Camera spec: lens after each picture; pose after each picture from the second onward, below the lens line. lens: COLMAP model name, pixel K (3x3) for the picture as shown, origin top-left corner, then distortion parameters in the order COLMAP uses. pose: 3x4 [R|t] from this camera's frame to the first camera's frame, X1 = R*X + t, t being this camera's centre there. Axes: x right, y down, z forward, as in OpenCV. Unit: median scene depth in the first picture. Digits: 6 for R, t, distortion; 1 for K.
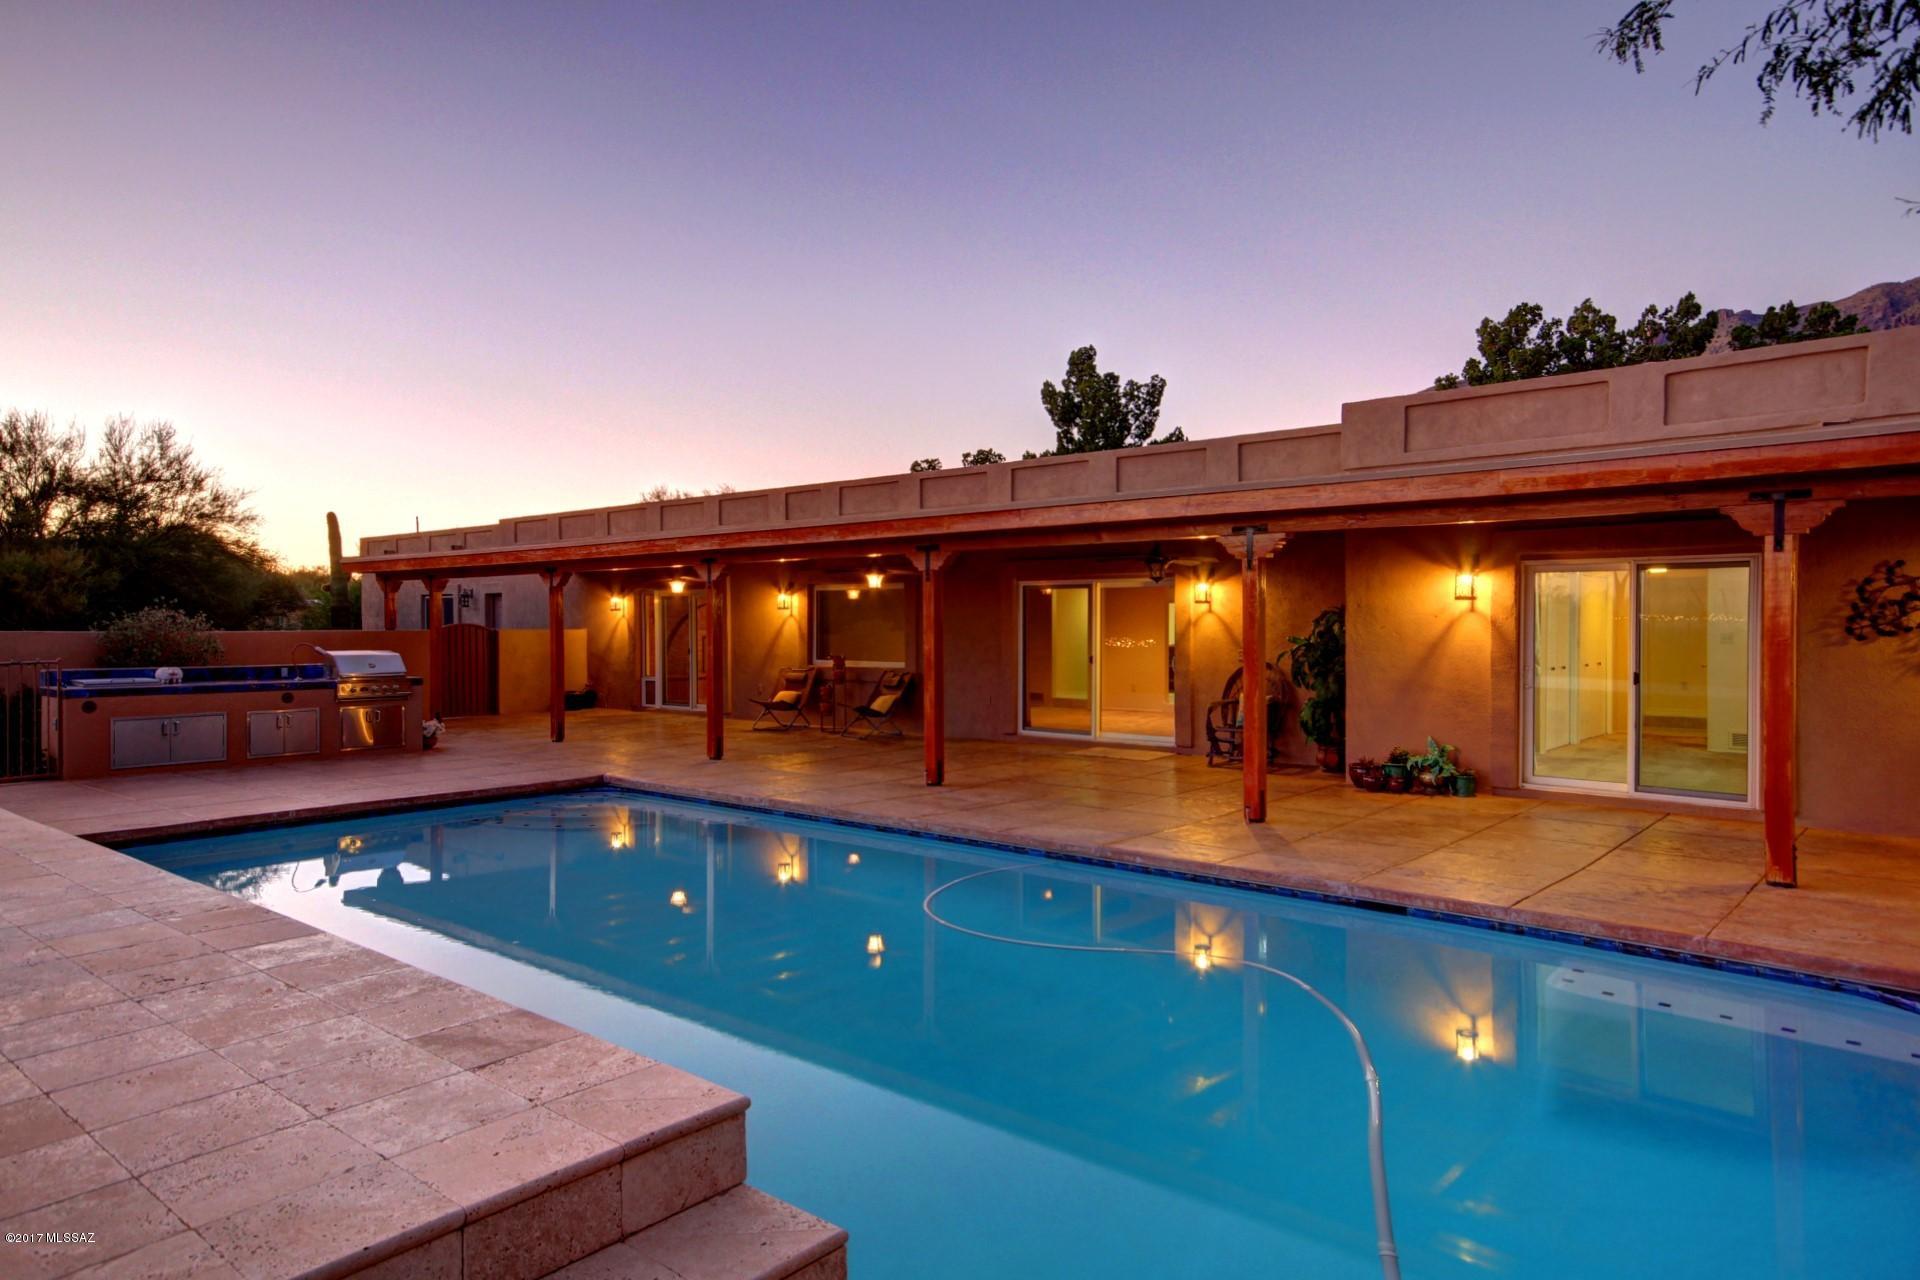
lens RADIAL K [[1154.4, 0, 959.8], [0, 1154.4, 638.3], [0, 0, 1]] dist [0.025348, 0.001648]
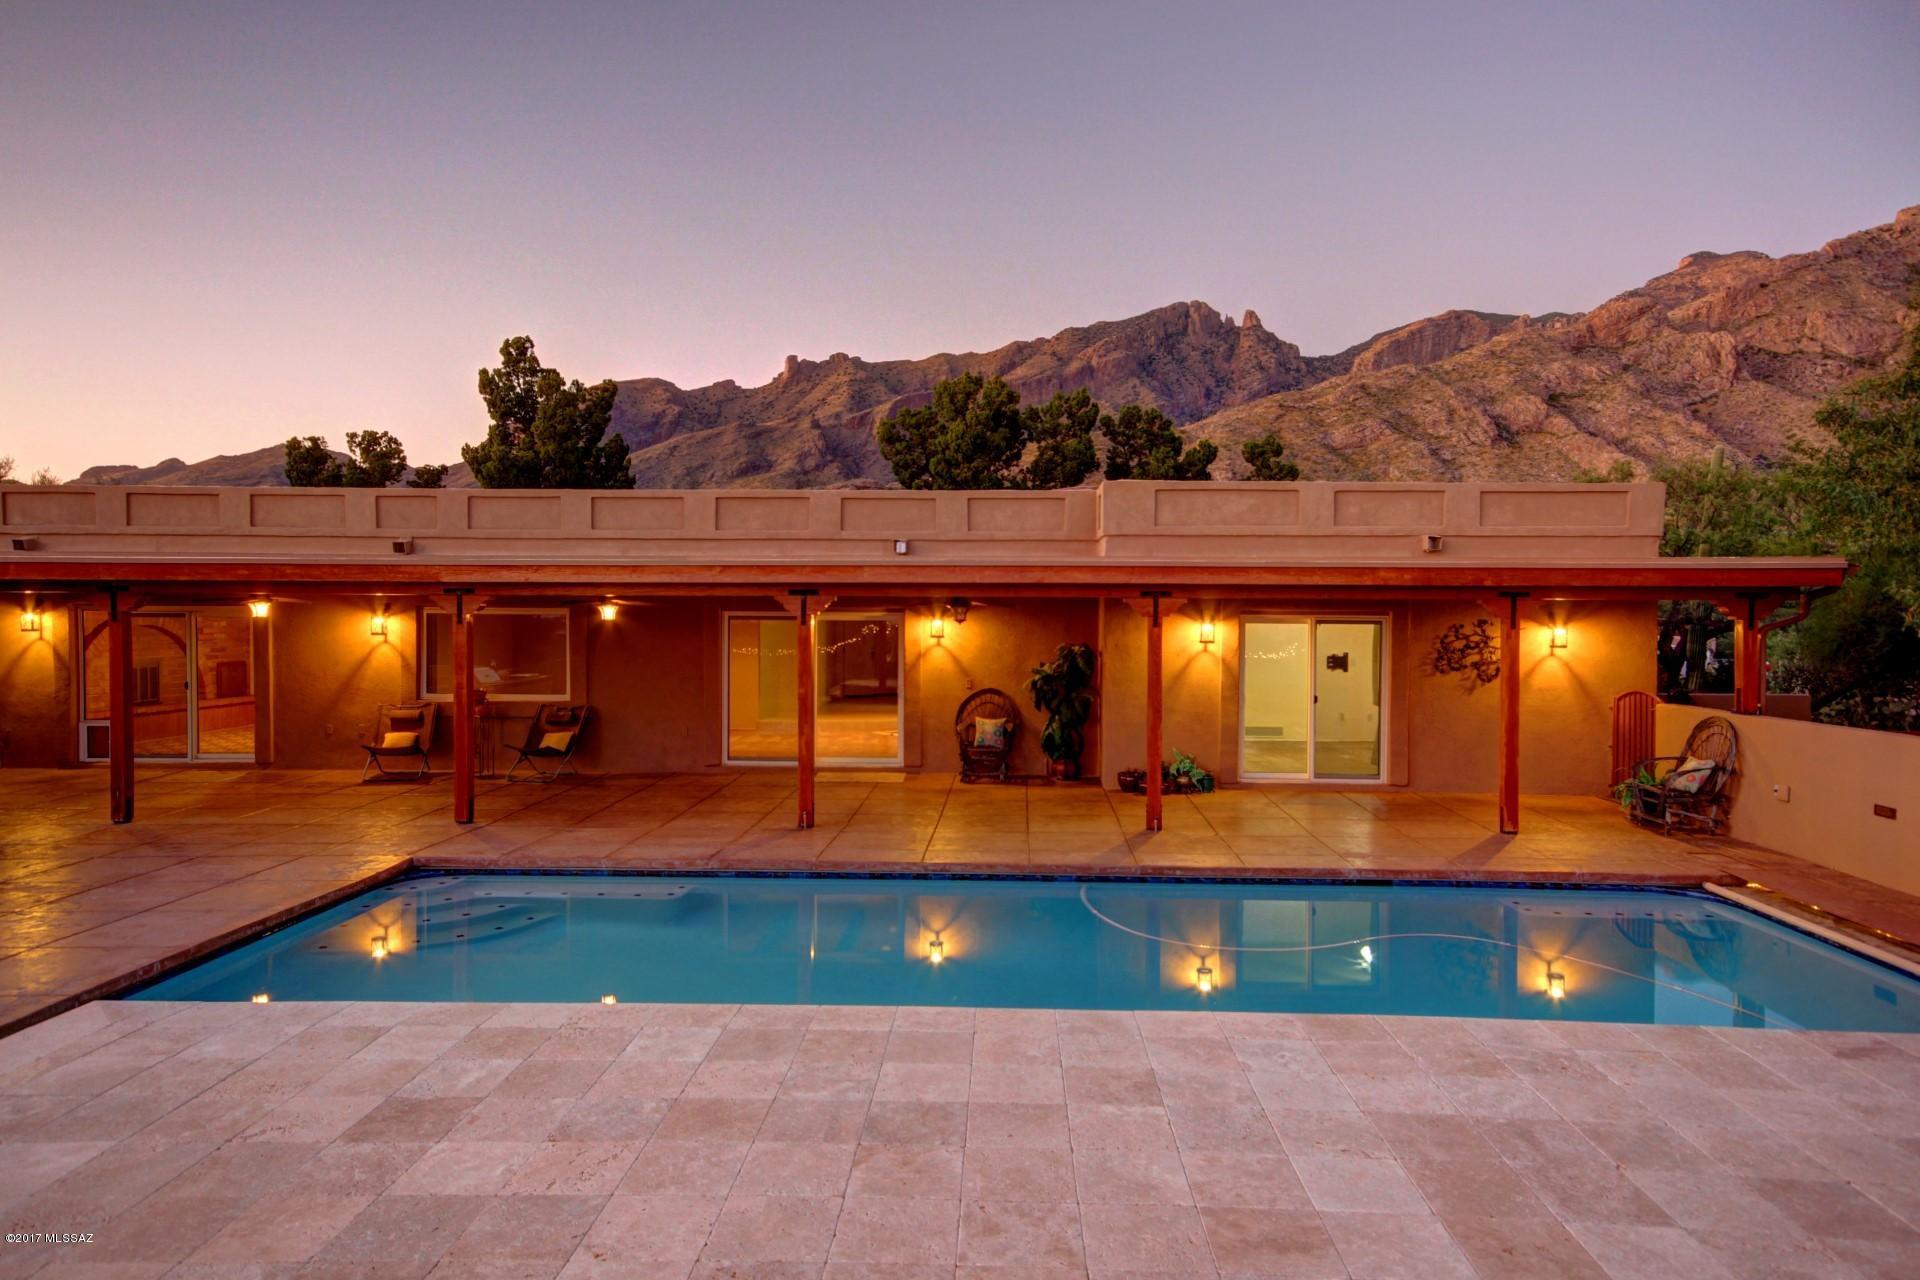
lens RADIAL K [[1154.4, 0, 961.4], [0, 1154.4, 641.8], [0, 0, 1]] dist [0.025348, 0.001648]
pose [[0.787004, -0.009062, 0.616881, -0.458546], [0.001967, 0.999924, 0.012180, -0.039573], [-0.616945, -0.008372, 0.786962, 0.104765]]
